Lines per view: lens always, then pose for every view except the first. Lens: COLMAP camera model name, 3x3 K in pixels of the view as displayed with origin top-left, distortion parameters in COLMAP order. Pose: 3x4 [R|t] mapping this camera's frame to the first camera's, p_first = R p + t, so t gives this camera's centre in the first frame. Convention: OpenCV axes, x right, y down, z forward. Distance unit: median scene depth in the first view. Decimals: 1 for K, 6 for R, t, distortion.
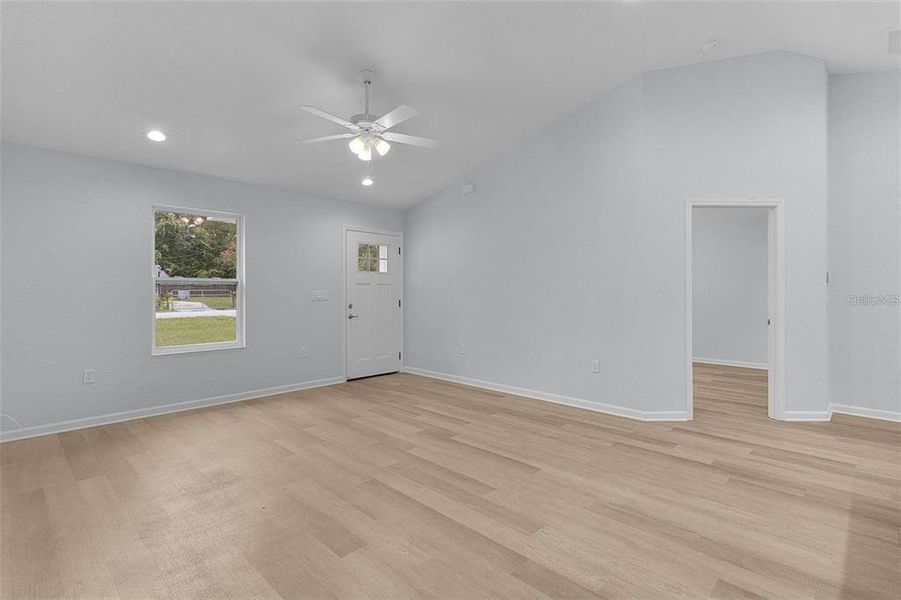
lens RADIAL K [[433.1, 0, 447.6], [0, 433.1, 292.5], [0, 0, 1]] dist [-0.001926, 0.001511]
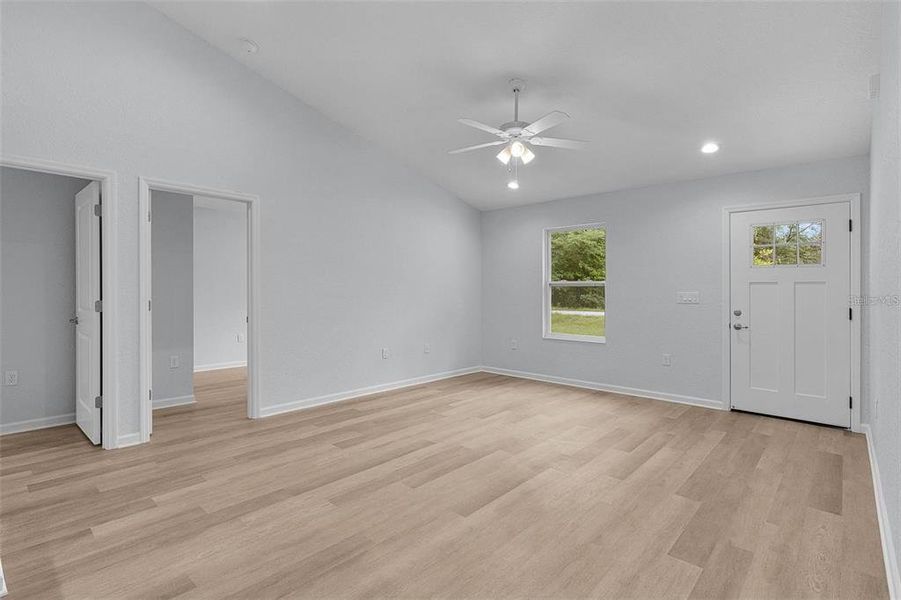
lens RADIAL K [[433.1, 0, 457.6], [0, 433.1, 300.4], [0, 0, 1]] dist [-0.001926, 0.001511]
pose [[0.046536, 0.018559, -0.998744, 0.817041], [-0.013818, 0.999744, 0.017934, 0.003644], [0.998821, 0.012966, 0.046781, 0.781325]]
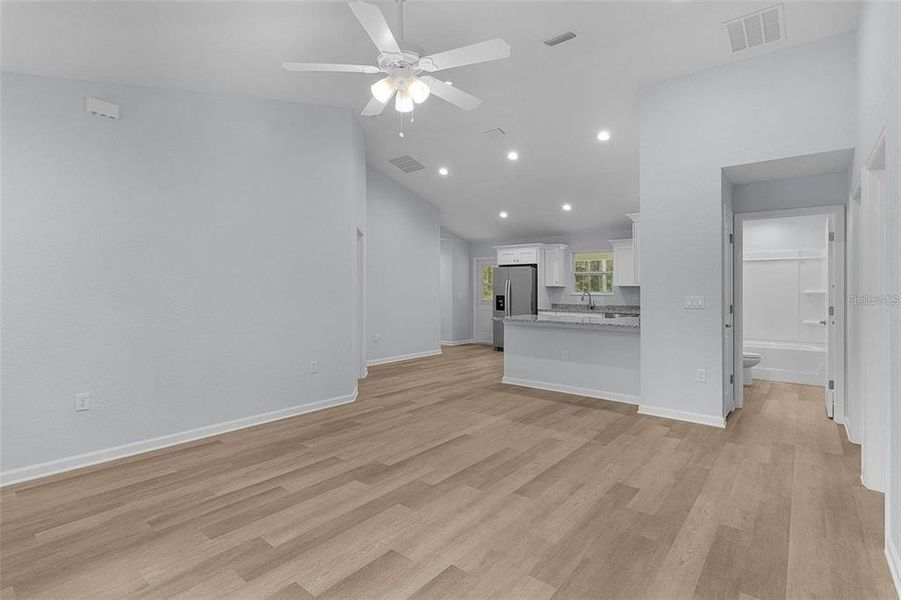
lens RADIAL K [[433.1, 0, 456.5], [0, 433.1, 298.5], [0, 0, 1]] dist [-0.001926, 0.001511]
pose [[-0.097744, -0.020305, 0.995004, -0.856785], [0.000133, 0.999792, 0.020416, -0.012315], [-0.995212, 0.002128, -0.097721, 0.951378]]
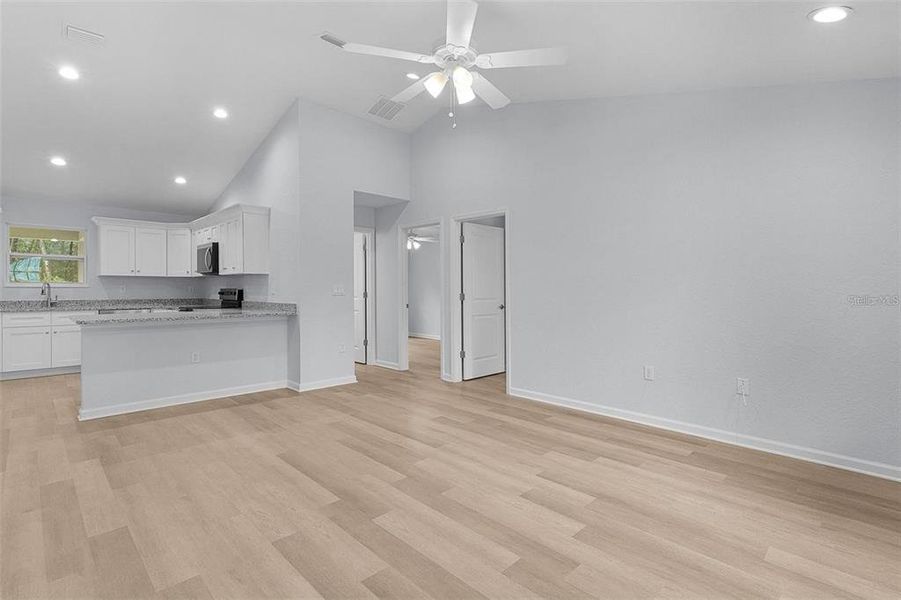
lens RADIAL K [[433.1, 0, 452.7], [0, 433.1, 292.1], [0, 0, 1]] dist [-0.001926, 0.001511]
pose [[-0.999864, -0.007442, 0.014731, -0.178707], [-0.007223, 0.999863, 0.014889, 0.001013], [-0.014839, 0.014781, -0.999781, 1.669371]]
